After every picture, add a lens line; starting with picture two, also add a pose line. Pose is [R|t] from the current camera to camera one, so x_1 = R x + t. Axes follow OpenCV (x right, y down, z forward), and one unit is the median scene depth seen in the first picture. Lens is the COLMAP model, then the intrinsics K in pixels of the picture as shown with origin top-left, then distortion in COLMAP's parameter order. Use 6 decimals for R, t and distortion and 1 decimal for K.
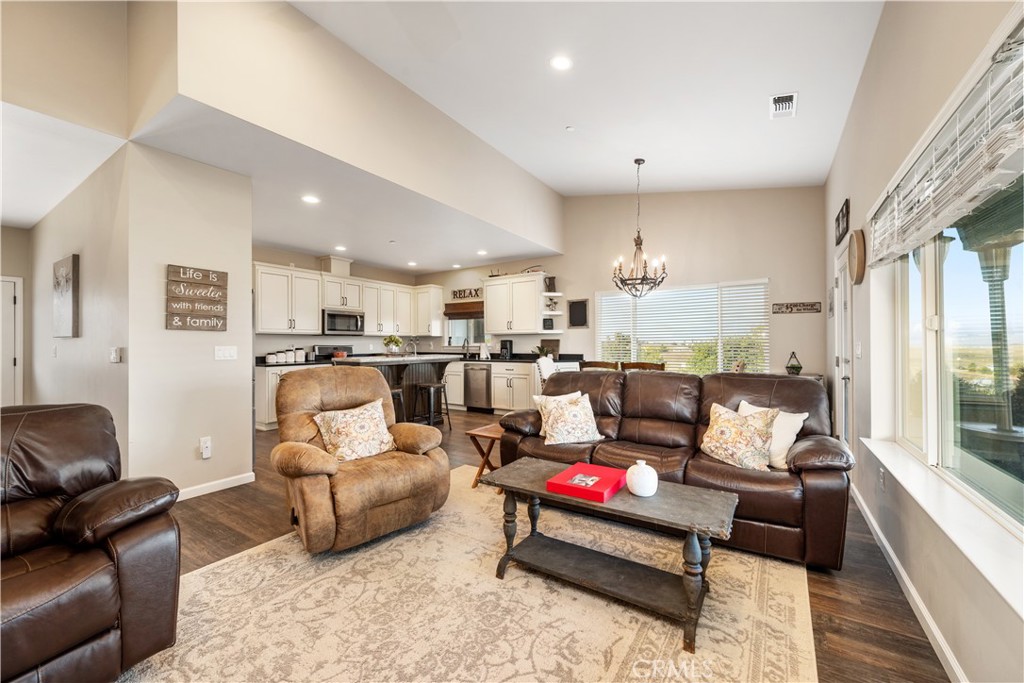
lens RADIAL K [[400.8, 0, 515.2], [0, 400.8, 340.1], [0, 0, 1]] dist [-0.003224, 0.000211]
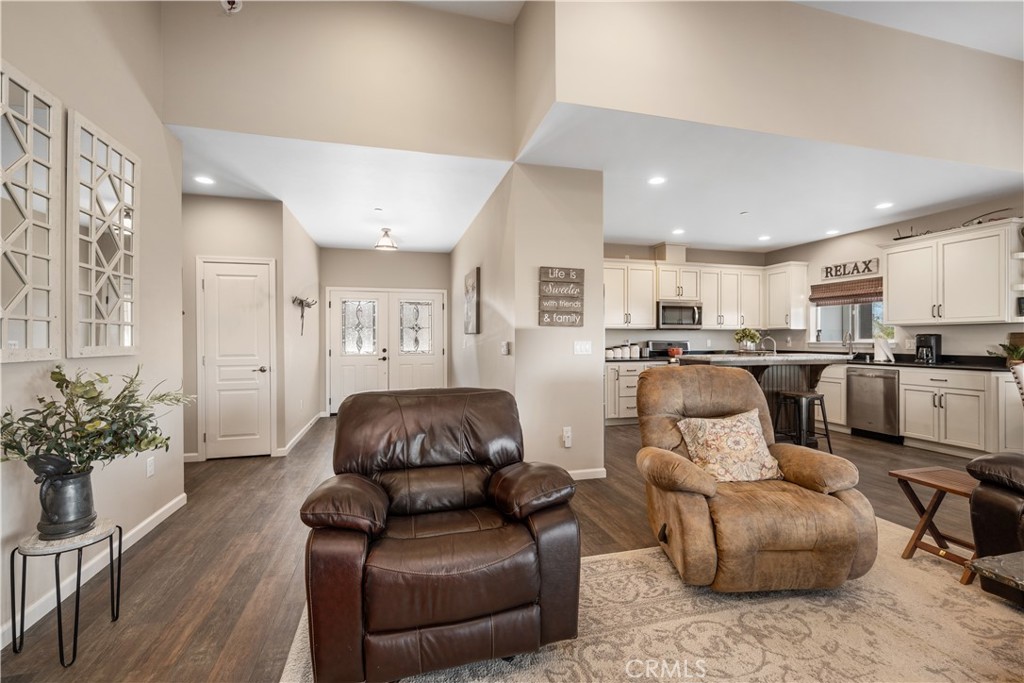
lens RADIAL K [[444.1, 0, 509.9], [0, 444.1, 338.7], [0, 0, 1]] dist [0.000068, -0.000011]
pose [[0.745247, 0.002300, -0.666785, -0.113490], [0.003407, 0.999968, 0.007257, 0.000342], [0.666780, -0.007680, 0.745215, 0.029141]]
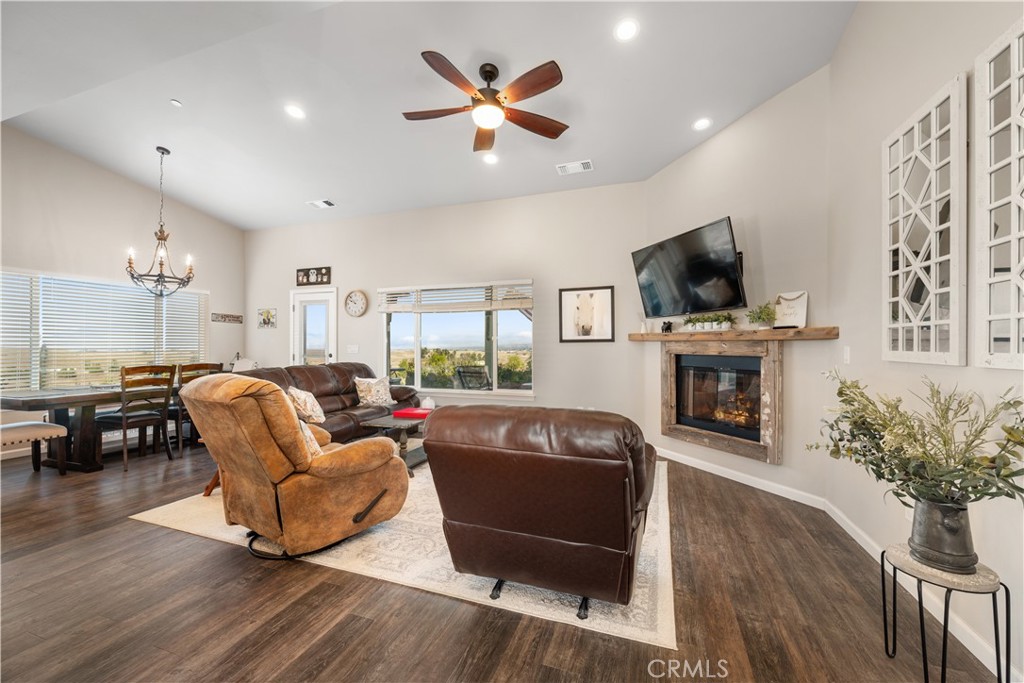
lens RADIAL K [[400.8, 0, 514.3], [0, 400.8, 346.5], [0, 0, 1]] dist [-0.003224, 0.000211]
pose [[-0.232628, 0.002019, 0.972564, -1.267191], [-0.008930, 0.999951, -0.004212, 0.012874], [-0.972525, -0.009665, -0.232599, 0.665163]]
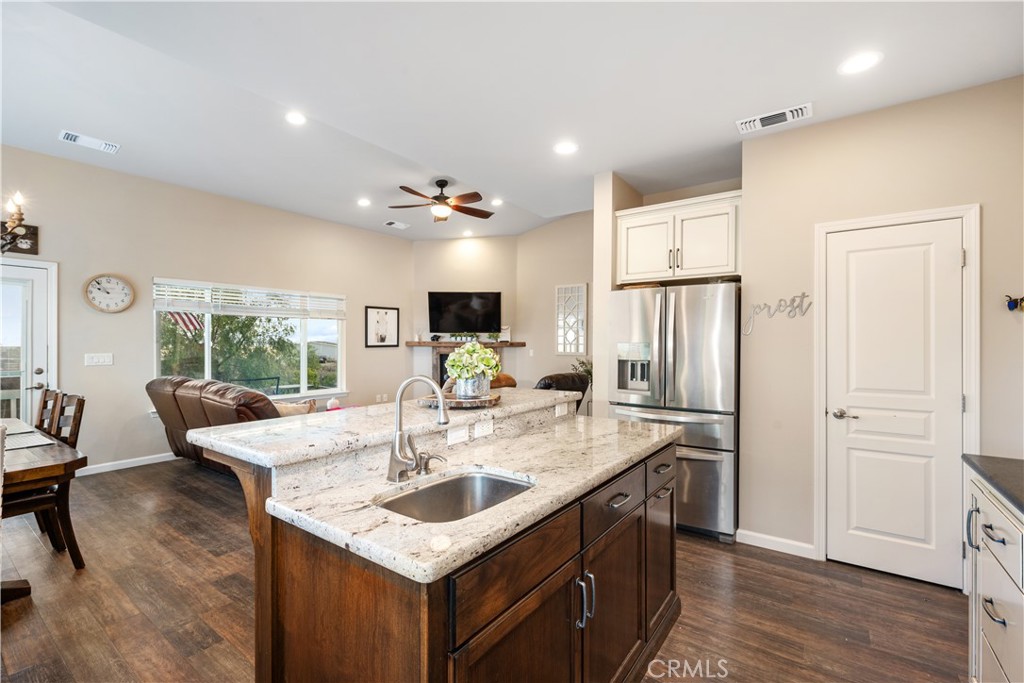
lens RADIAL K [[447.6, 0, 518.0], [0, 447.6, 342.5], [0, 0, 1]] dist [-0.005371, 0.000130]
pose [[-0.998640, 0.000265, 0.052139, -0.645121], [-0.000140, 0.999970, -0.007756, -0.020564], [-0.052139, -0.007752, -0.998610, 2.401872]]
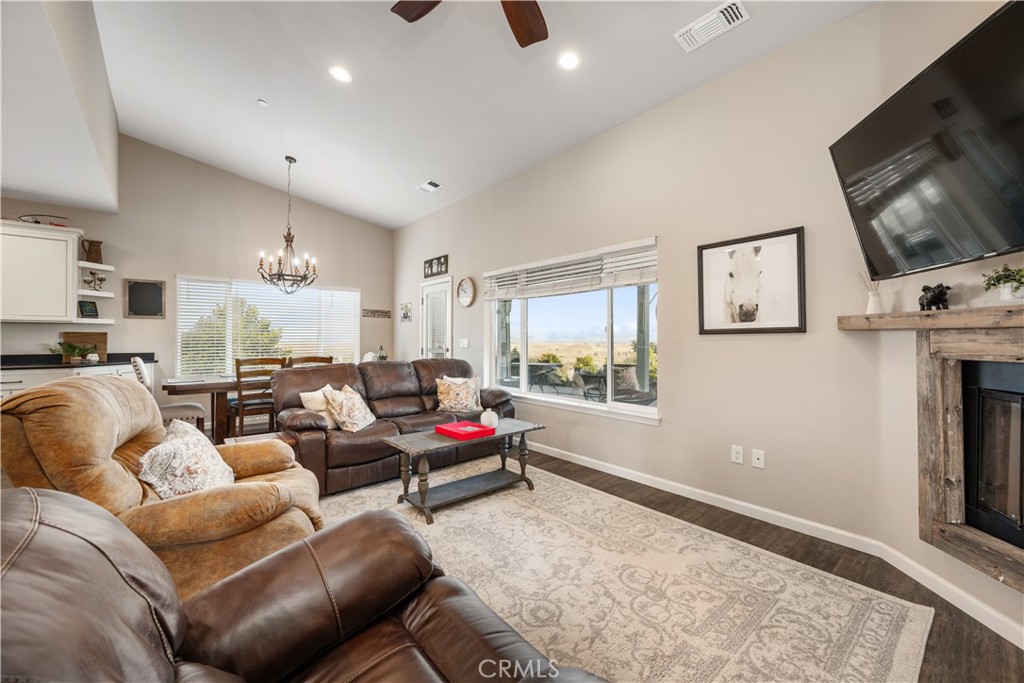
lens RADIAL K [[400.8, 0, 512.8], [0, 400.8, 337.0], [0, 0, 1]] dist [-0.003224, 0.000211]
pose [[0.283589, 0.009775, 0.958896, -0.802538], [-0.011805, 0.999908, -0.006702, 0.006146], [-0.958873, -0.009419, 0.283679, 0.268387]]
